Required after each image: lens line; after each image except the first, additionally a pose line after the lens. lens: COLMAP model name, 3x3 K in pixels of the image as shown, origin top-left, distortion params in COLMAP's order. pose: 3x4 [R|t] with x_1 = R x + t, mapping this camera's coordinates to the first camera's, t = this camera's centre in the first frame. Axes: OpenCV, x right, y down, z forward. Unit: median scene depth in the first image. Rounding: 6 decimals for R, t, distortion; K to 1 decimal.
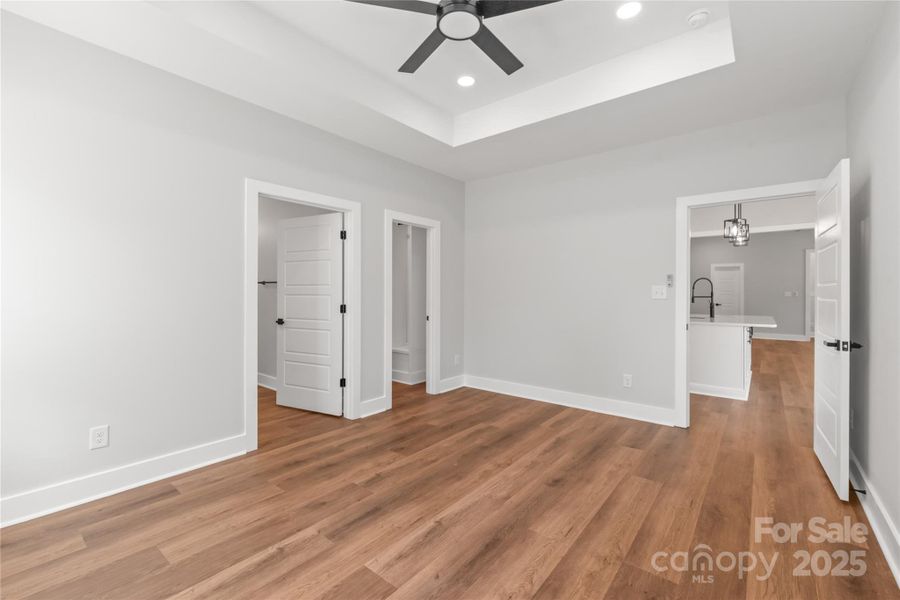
lens RADIAL K [[397.2, 0, 449.6], [0, 397.2, 296.8], [0, 0, 1]] dist [0.000207, -0.000480]
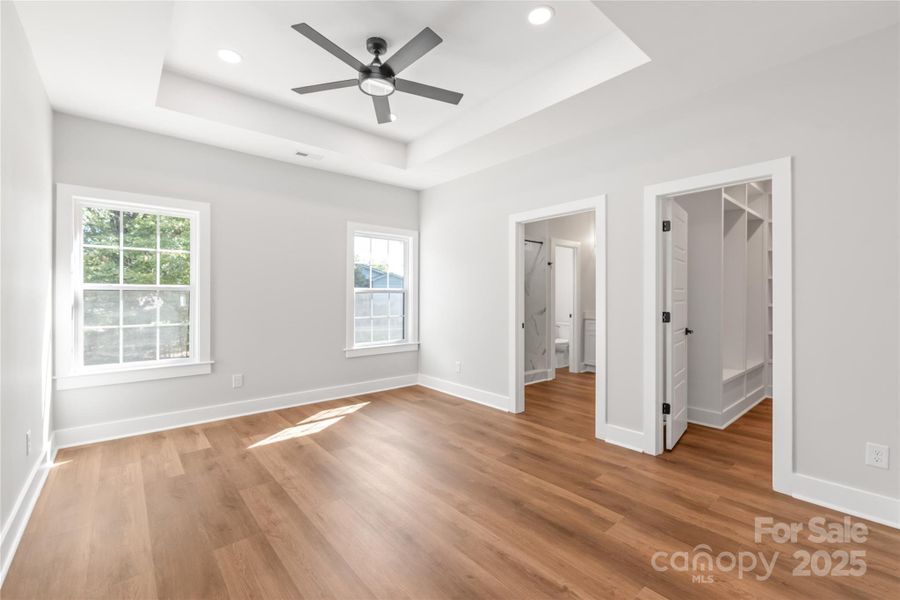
lens RADIAL K [[397.2, 0, 449.6], [0, 397.2, 296.8], [0, 0, 1]] dist [0.000207, -0.000480]
pose [[-0.202914, 0.004083, -0.979188, 0.838323], [-0.007926, 0.999952, 0.005812, -0.013512], [0.979164, 0.008940, -0.202872, 1.015741]]
